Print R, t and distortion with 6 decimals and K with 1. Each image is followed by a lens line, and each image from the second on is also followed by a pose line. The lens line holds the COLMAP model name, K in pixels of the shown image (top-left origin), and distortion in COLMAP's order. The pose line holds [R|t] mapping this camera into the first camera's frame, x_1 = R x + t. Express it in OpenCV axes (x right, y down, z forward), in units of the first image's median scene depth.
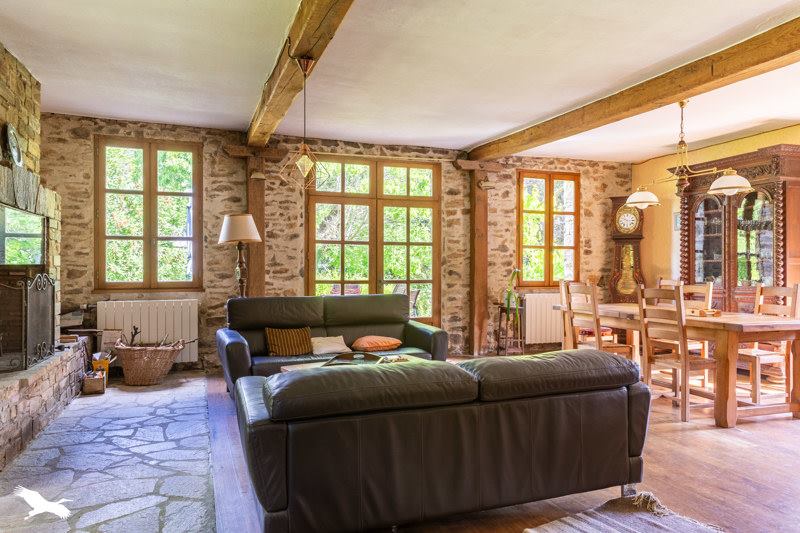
lens RADIAL K [[564.4, 0, 399.4], [0, 564.4, 270.4], [0, 0, 1]] dist [0.037305, 0.000088]
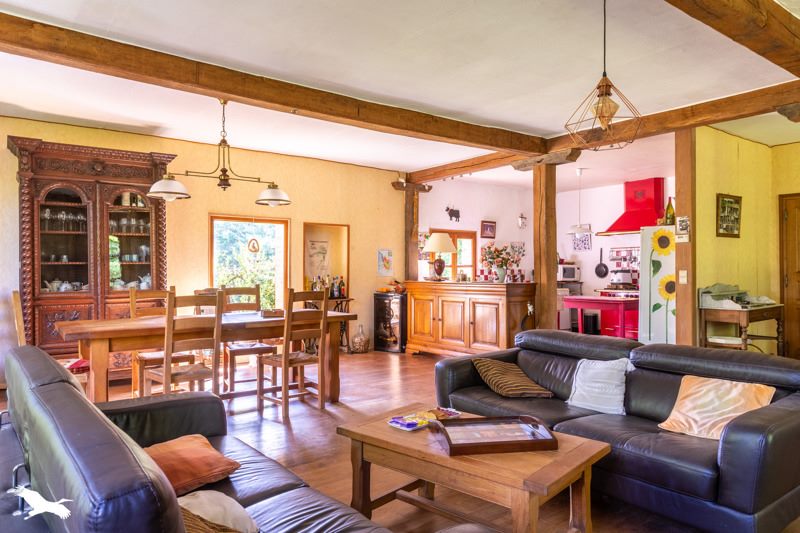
lens RADIAL K [[564.4, 0, 397.3], [0, 564.4, 268.2], [0, 0, 1]] dist [0.037305, 0.000088]
pose [[-0.291479, 0.001780, 0.956576, -0.369722], [0.005728, 0.999984, -0.000115, -0.005473], [-0.956560, 0.005446, -0.291484, 0.726534]]
